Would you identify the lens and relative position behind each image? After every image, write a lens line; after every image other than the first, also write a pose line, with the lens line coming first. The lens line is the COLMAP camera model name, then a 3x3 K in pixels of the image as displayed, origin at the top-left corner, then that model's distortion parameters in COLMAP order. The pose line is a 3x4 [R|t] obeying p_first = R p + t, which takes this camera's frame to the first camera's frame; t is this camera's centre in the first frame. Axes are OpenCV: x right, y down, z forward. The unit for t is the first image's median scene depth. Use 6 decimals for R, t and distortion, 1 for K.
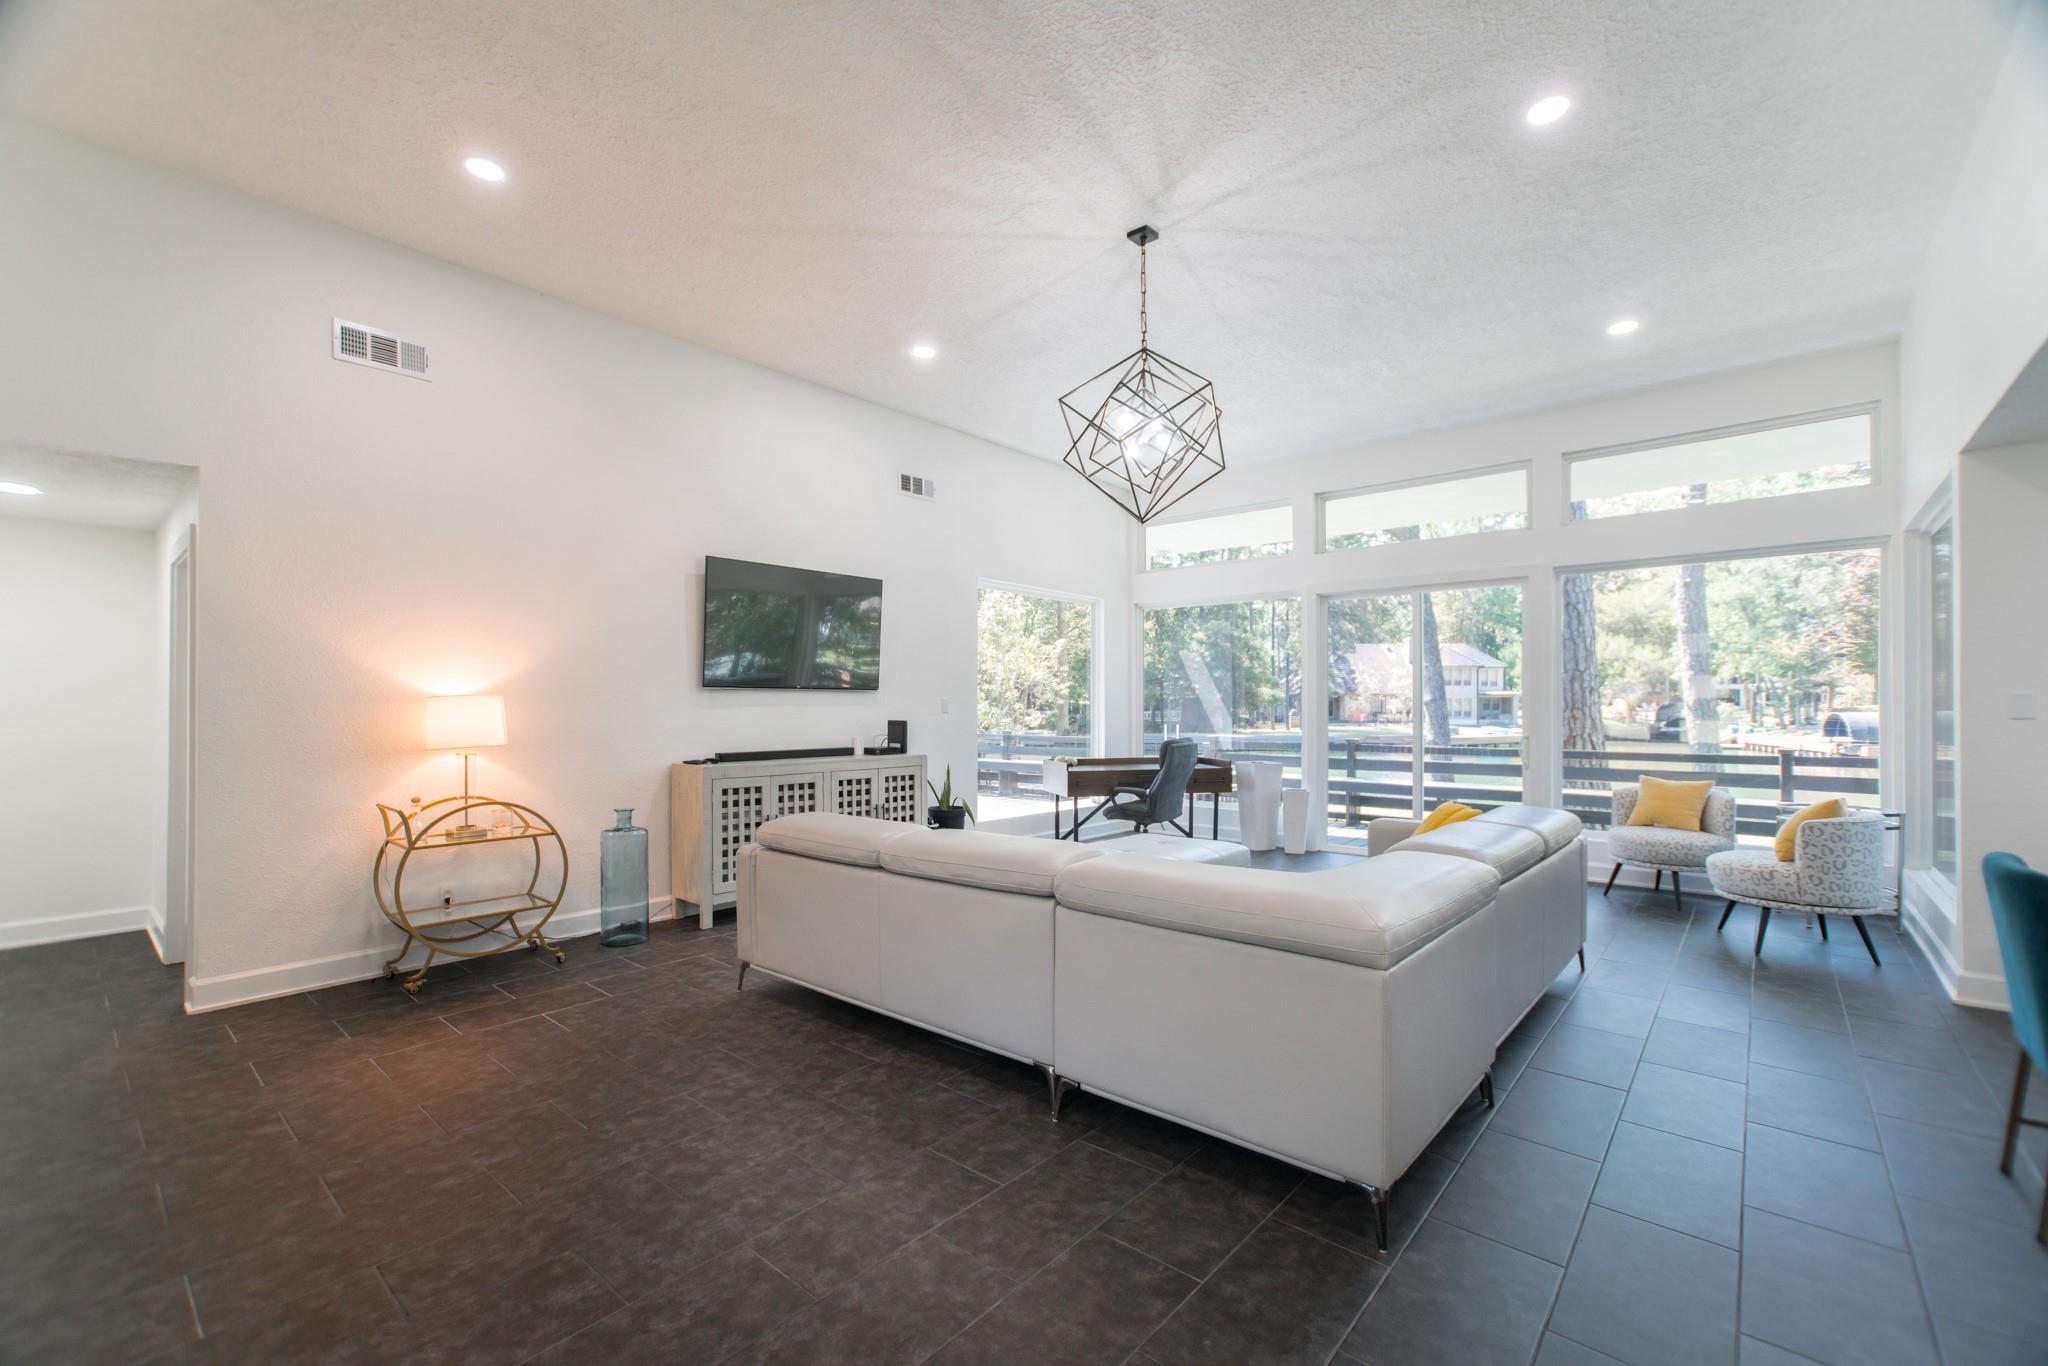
lens RADIAL K [[869.4, 0, 1036.3], [0, 869.4, 707.7], [0, 0, 1]] dist [-0.024617, 0.015084]
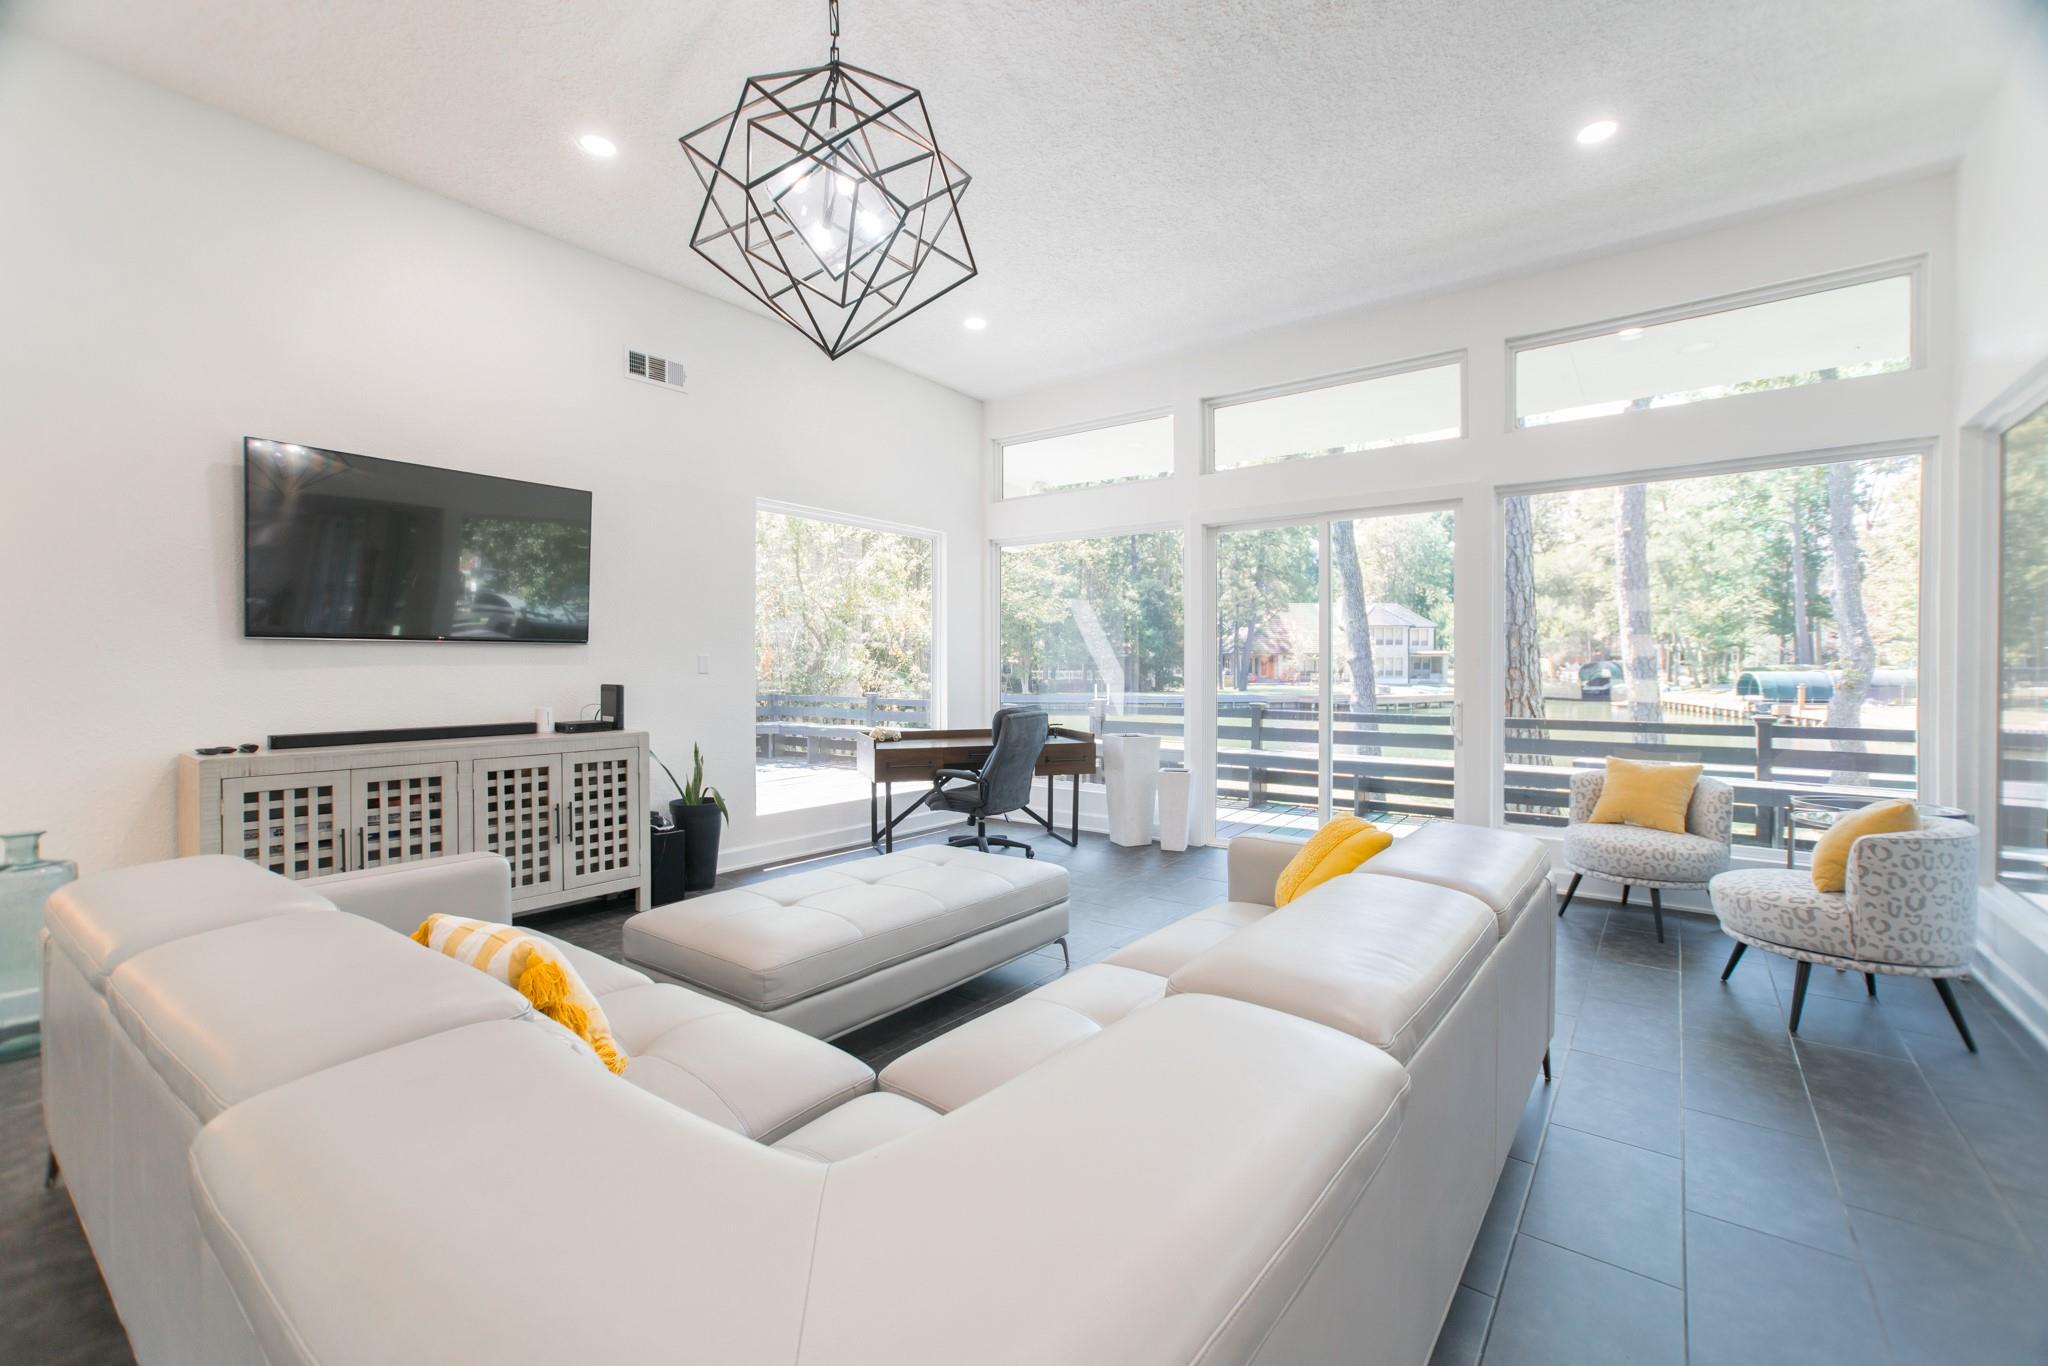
lens RADIAL K [[869.4, 0, 1031.3], [0, 869.4, 672.7], [0, 0, 1]] dist [-0.024617, 0.015084]
pose [[0.998194, 0.000574, 0.060068, 0.151461], [-0.000997, 0.999975, 0.007005, -0.000067], [-0.060062, -0.007052, 0.998170, 0.274157]]
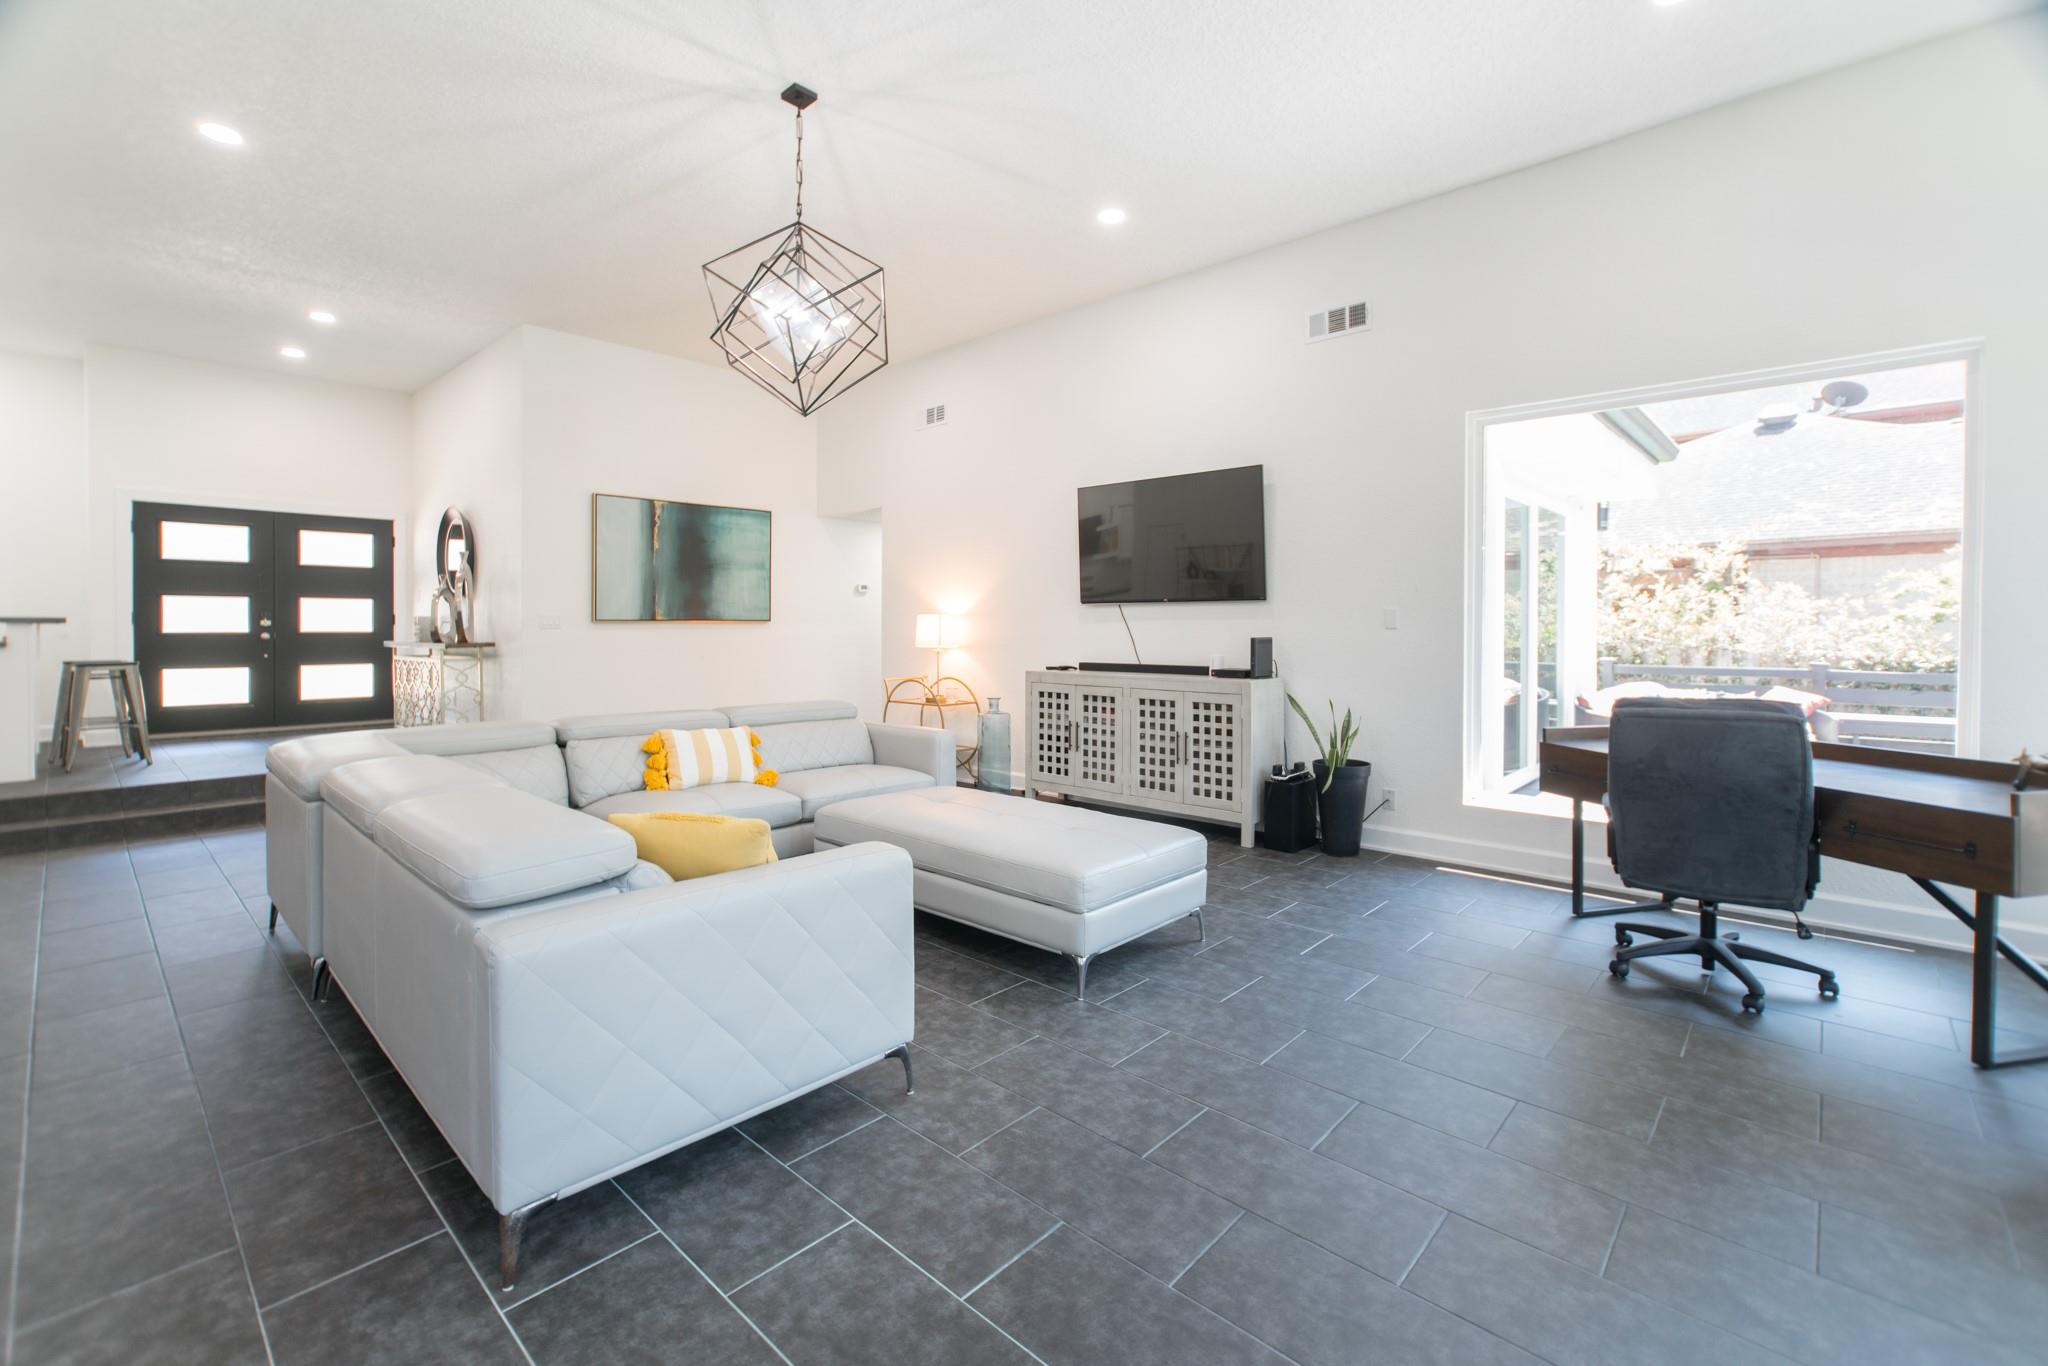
lens RADIAL K [[869.4, 0, 1014.0], [0, 869.4, 654.7], [0, 0, 1]] dist [-0.024617, 0.015084]
pose [[-0.047489, 0.034139, -0.998288, 0.665264], [0.000942, 0.999417, 0.034133, 0.004539], [0.998871, 0.000680, -0.047493, 0.853839]]
